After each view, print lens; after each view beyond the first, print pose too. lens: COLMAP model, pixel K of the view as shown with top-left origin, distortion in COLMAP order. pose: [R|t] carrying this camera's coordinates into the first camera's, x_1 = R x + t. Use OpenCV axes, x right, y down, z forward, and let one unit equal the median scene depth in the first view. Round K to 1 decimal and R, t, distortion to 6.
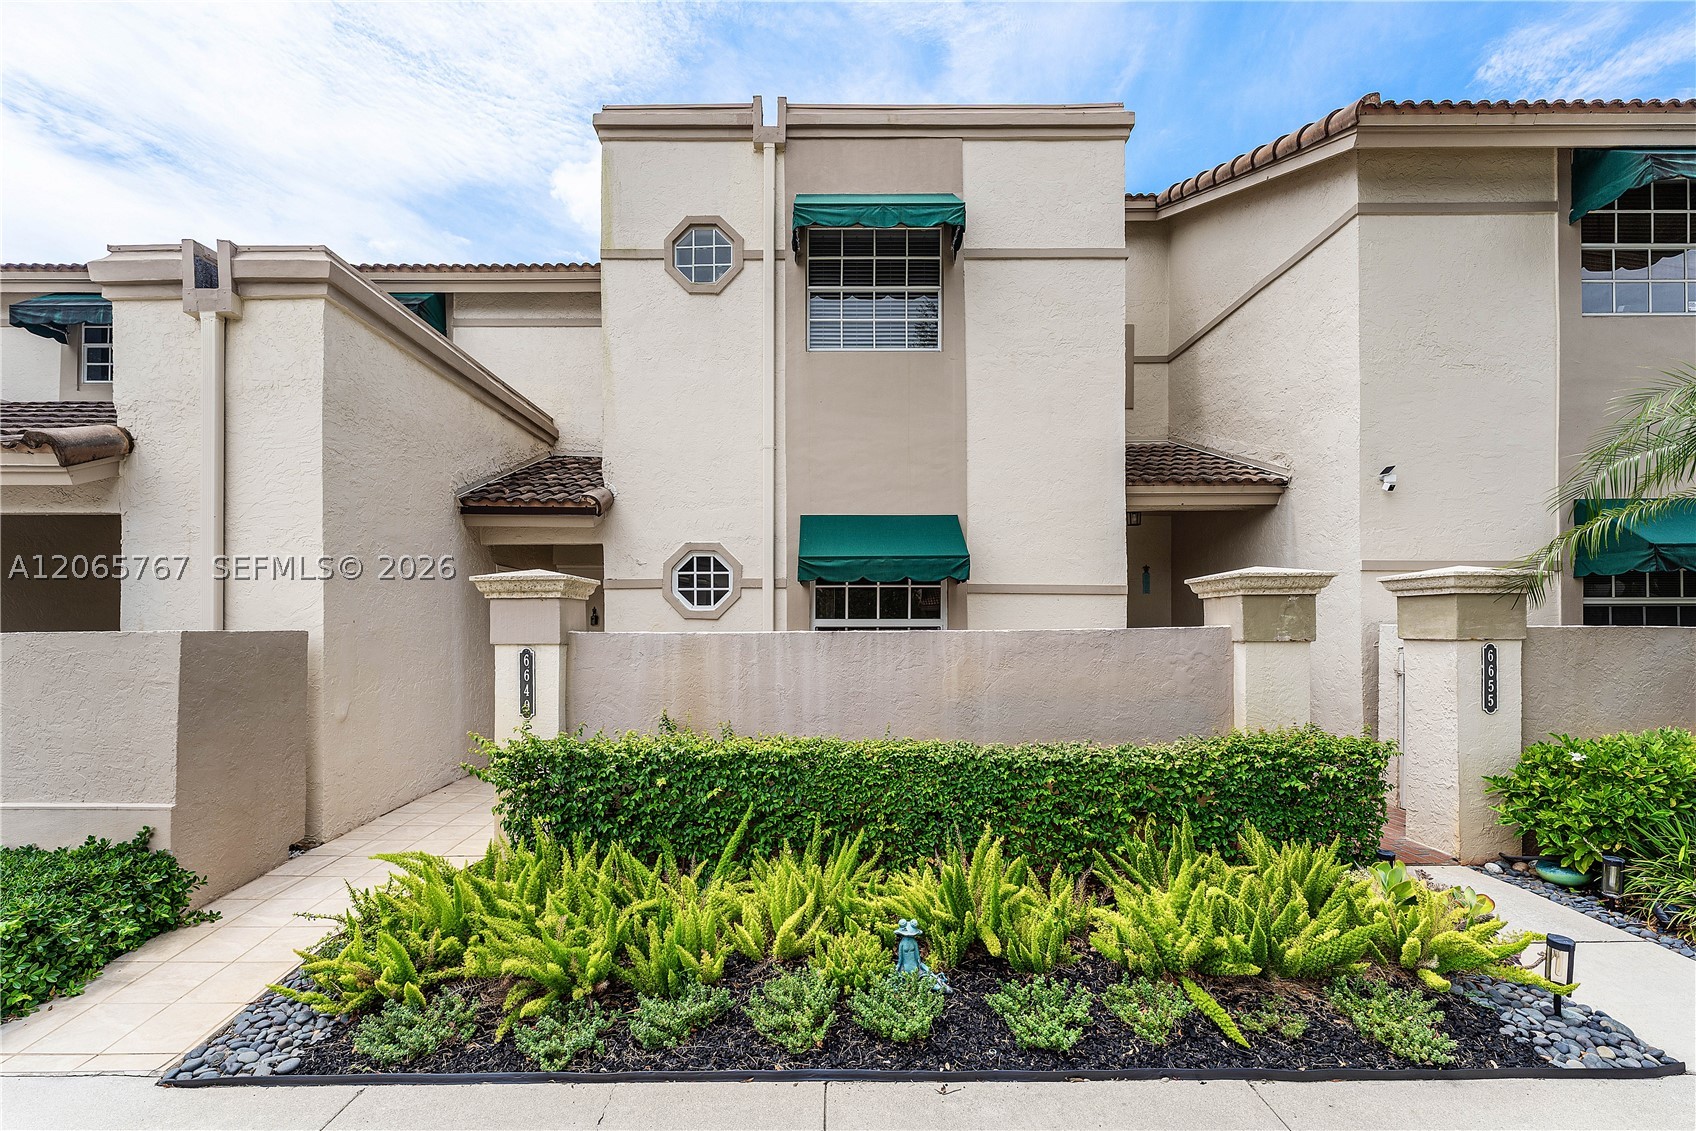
lens RADIAL K [[711.3, 0, 851.8], [0, 711.3, 623.0], [0, 0, 1]] dist [-0.000415, 0.000279]
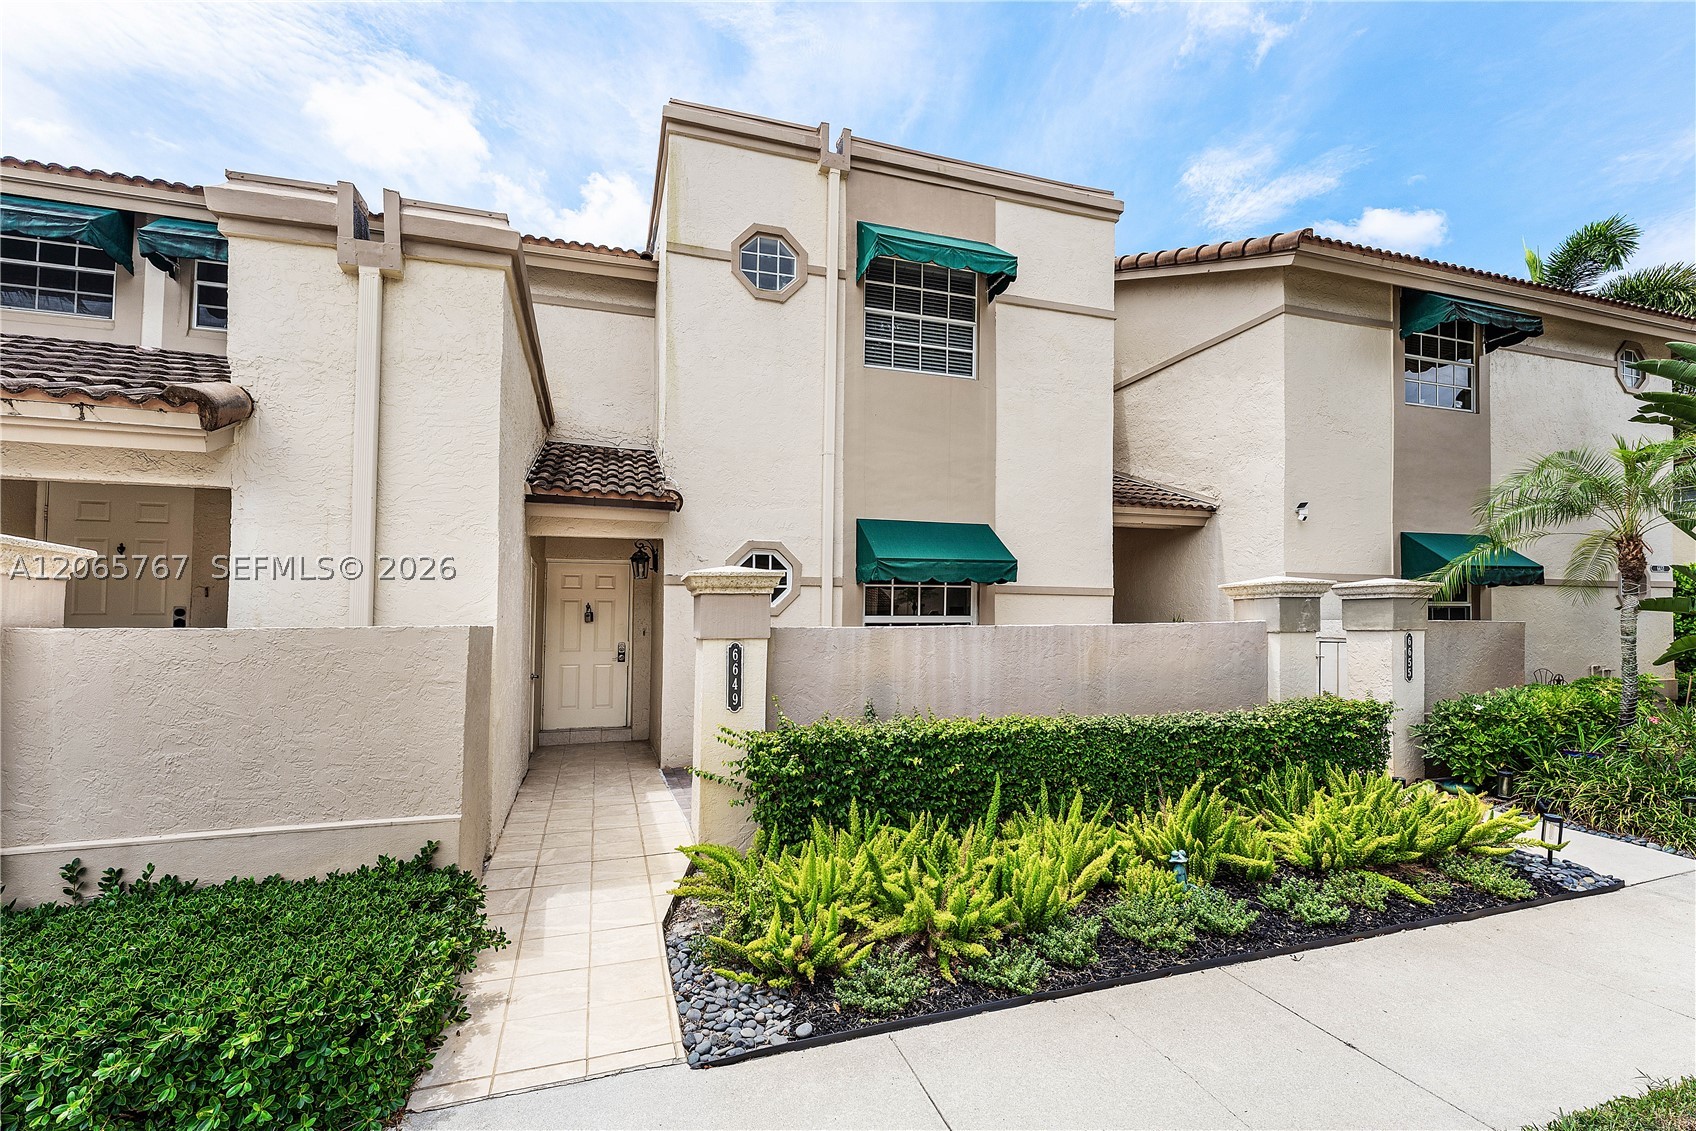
lens RADIAL K [[718.1, 0, 842.0], [0, 718.1, 614.5], [0, 0, 1]] dist [0.002782, 0.000348]
pose [[0.951967, 0.002120, 0.306193, -0.429345], [0.001150, 0.999944, -0.010498, 0.004016], [-0.306198, 0.010346, 0.951912, -0.020876]]
